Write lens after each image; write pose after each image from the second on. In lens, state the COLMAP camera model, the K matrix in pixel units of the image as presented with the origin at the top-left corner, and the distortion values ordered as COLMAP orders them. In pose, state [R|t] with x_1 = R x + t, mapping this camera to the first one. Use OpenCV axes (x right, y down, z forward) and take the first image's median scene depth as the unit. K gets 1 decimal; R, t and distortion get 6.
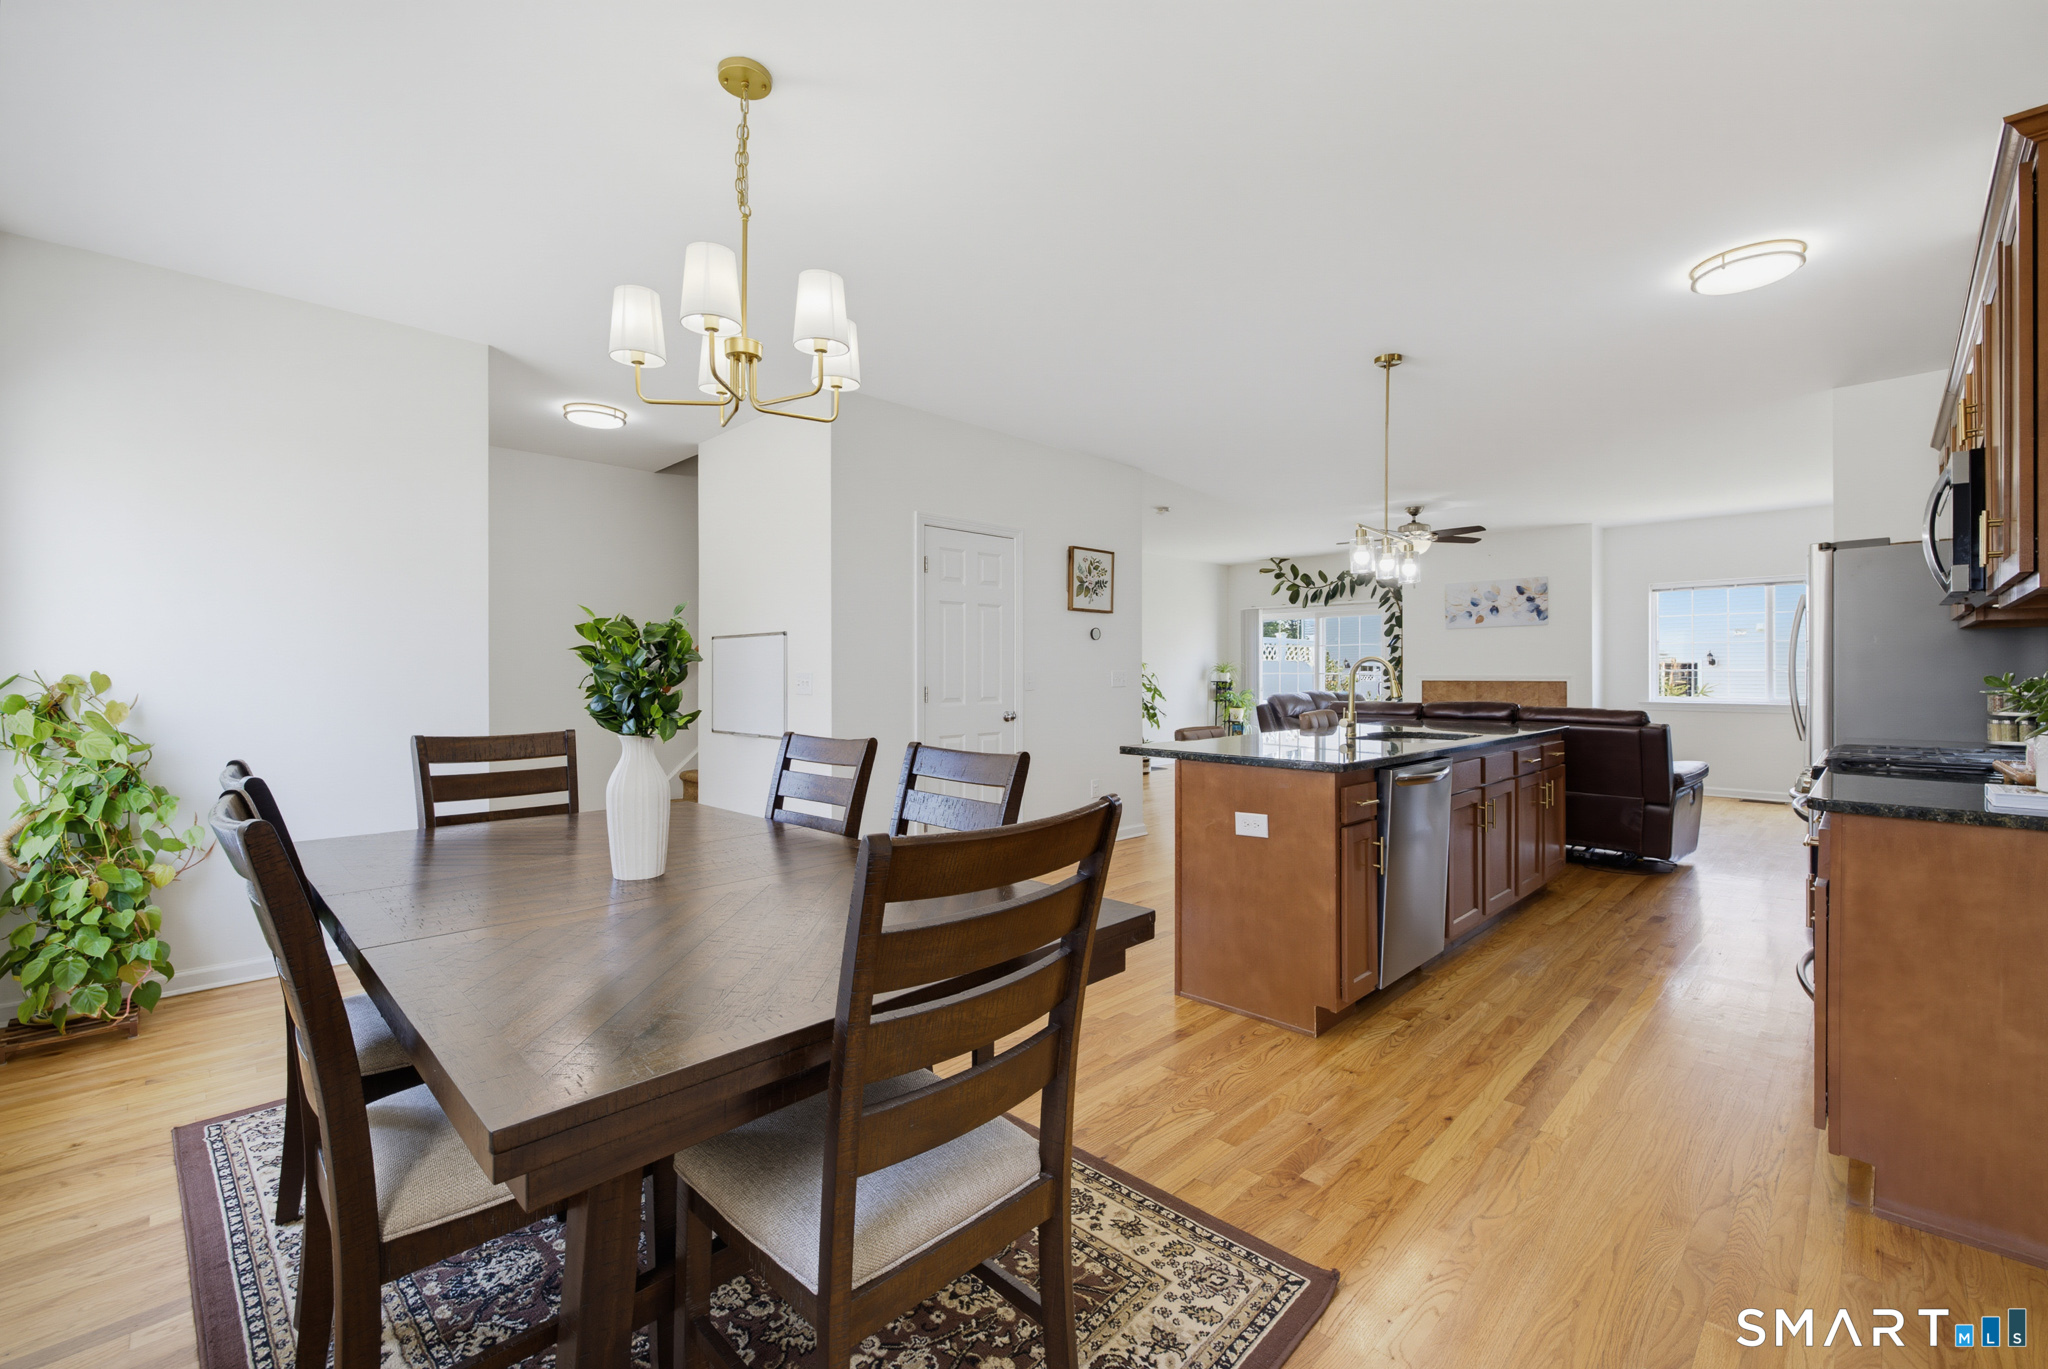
lens RADIAL K [[853.9, 0, 1025.3], [0, 853.9, 674.1], [0, 0, 1]] dist [0.005155, -0.001206]
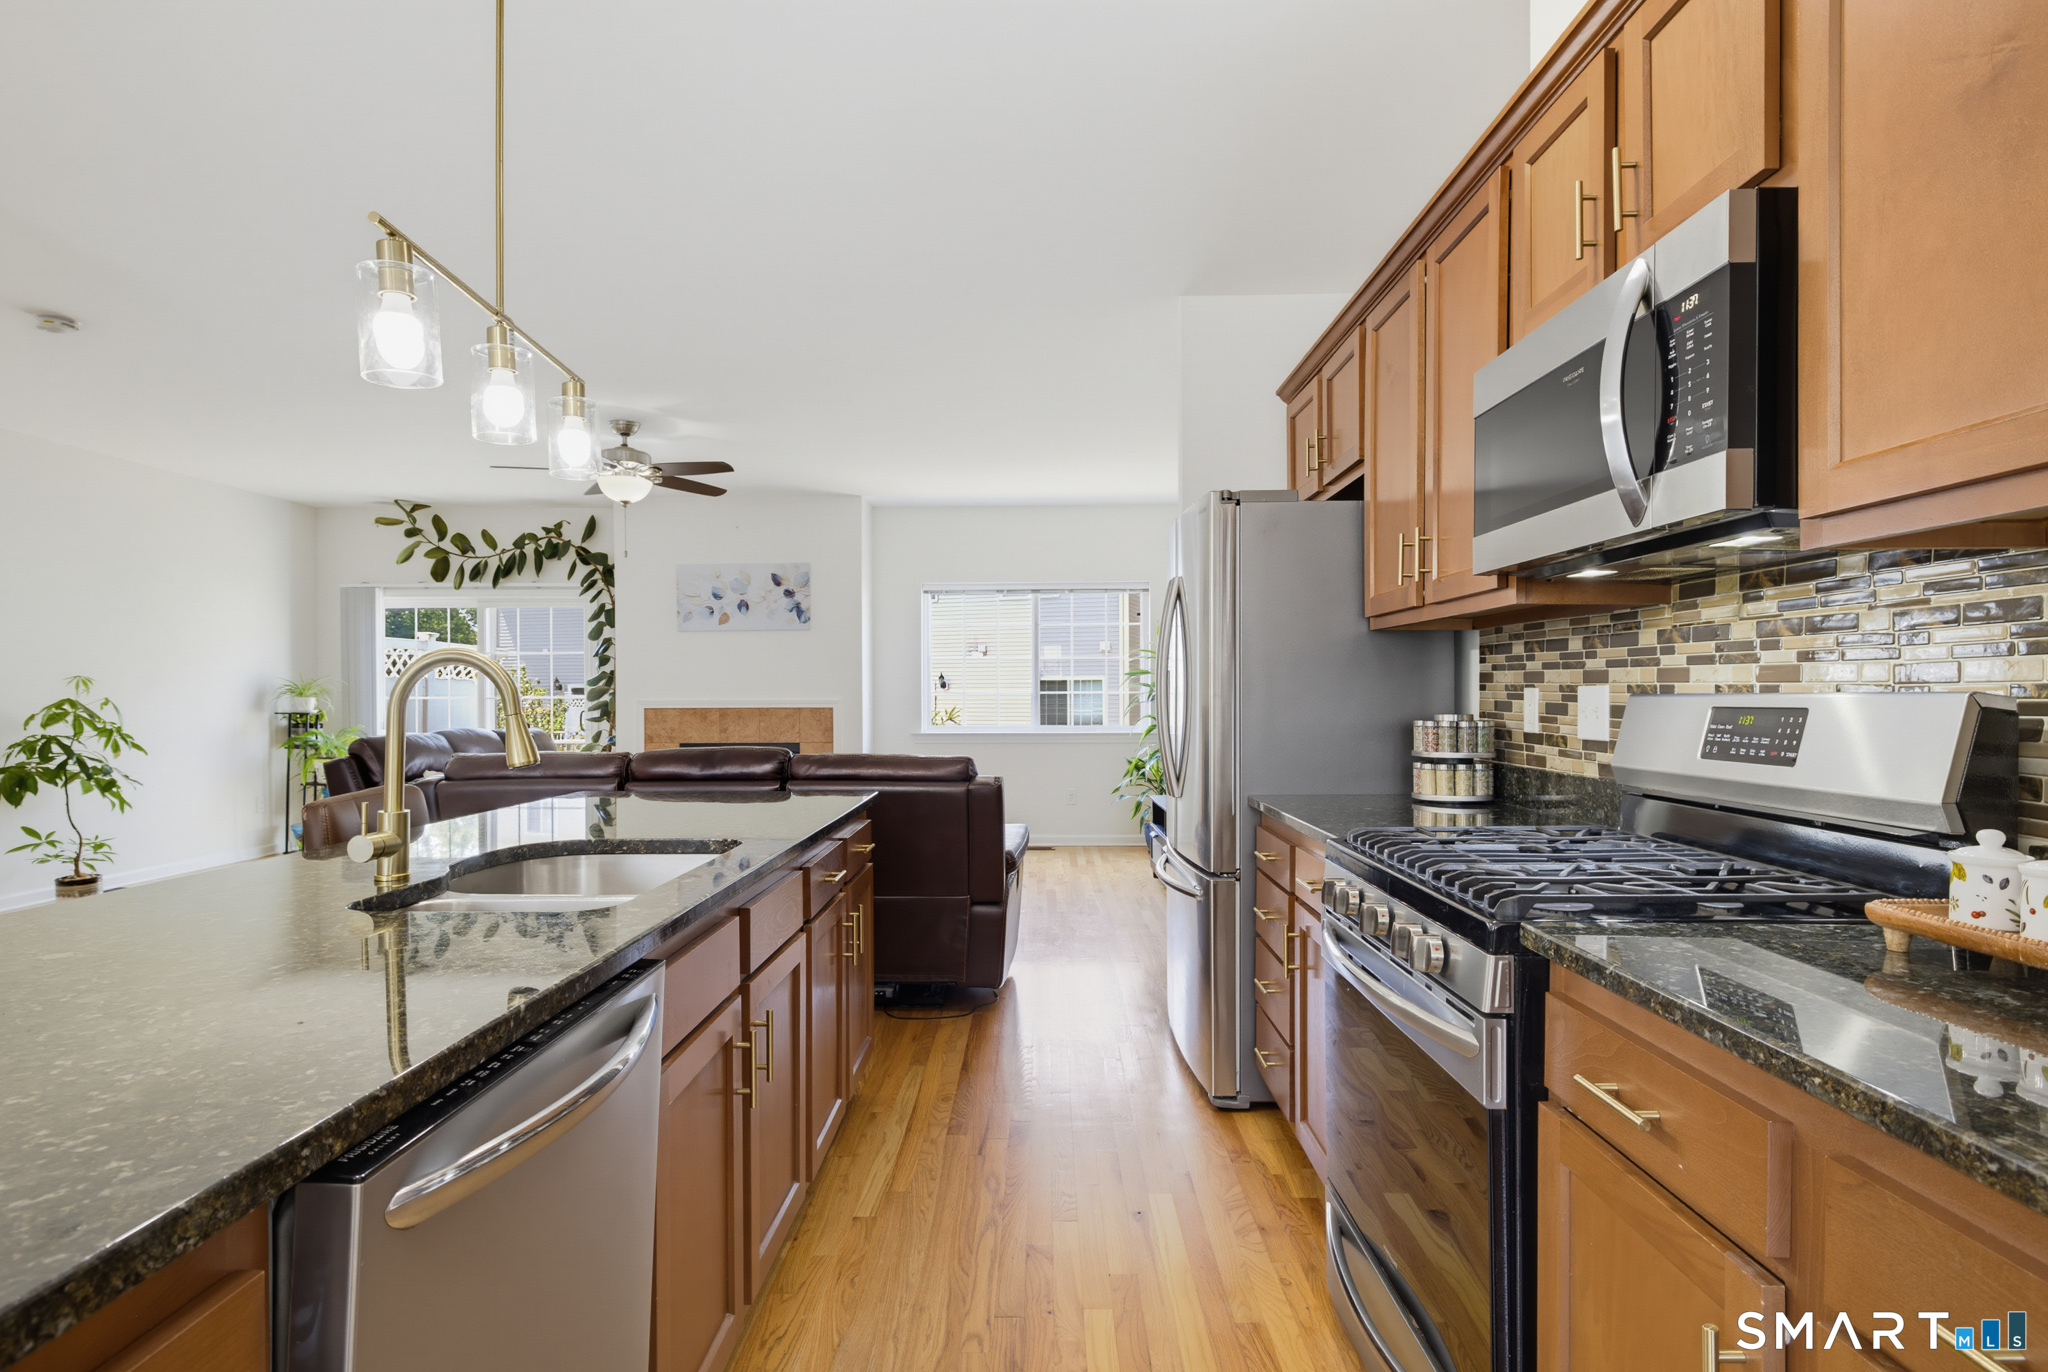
lens RADIAL K [[1050.7, 0, 1017.7], [0, 1050.7, 702.5], [0, 0, 1]] dist [0.001033, 0.001344]
pose [[0.721890, -0.005007, 0.691990, 0.118199], [0.002419, 0.999986, 0.004712, -0.000010], [-0.692004, -0.001728, 0.721892, 0.229119]]
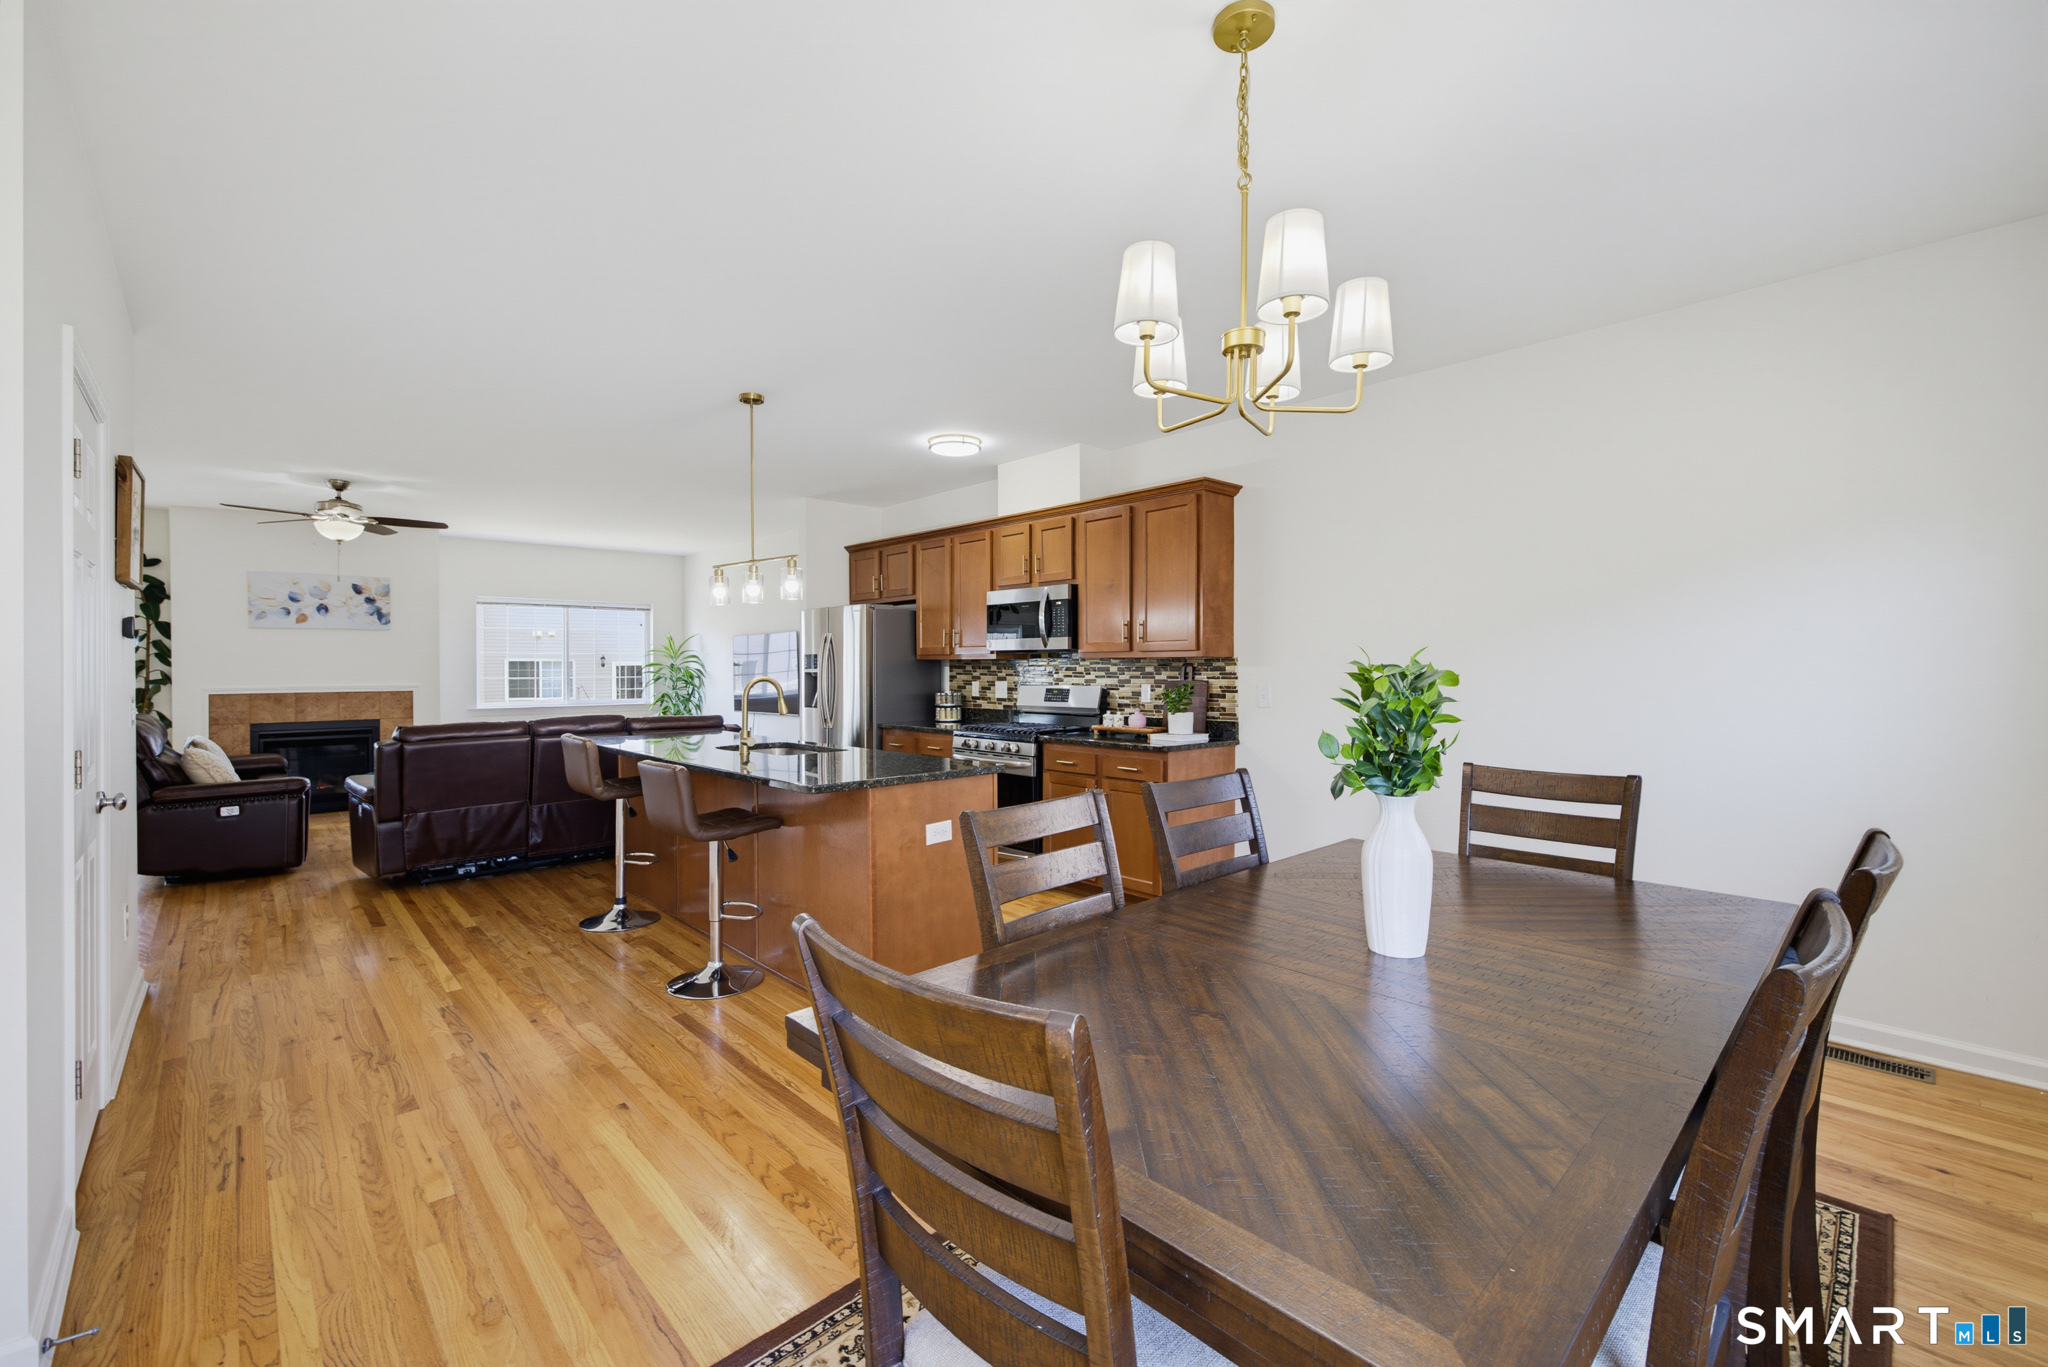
lens RADIAL K [[853.9, 0, 1028.0], [0, 853.9, 670.3], [0, 0, 1]] dist [0.005155, -0.001206]
pose [[0.032683, -0.001872, 0.999464, -0.277338], [0.004500, 0.999988, 0.001726, -0.012285], [-0.999456, 0.004441, 0.032691, 0.273371]]
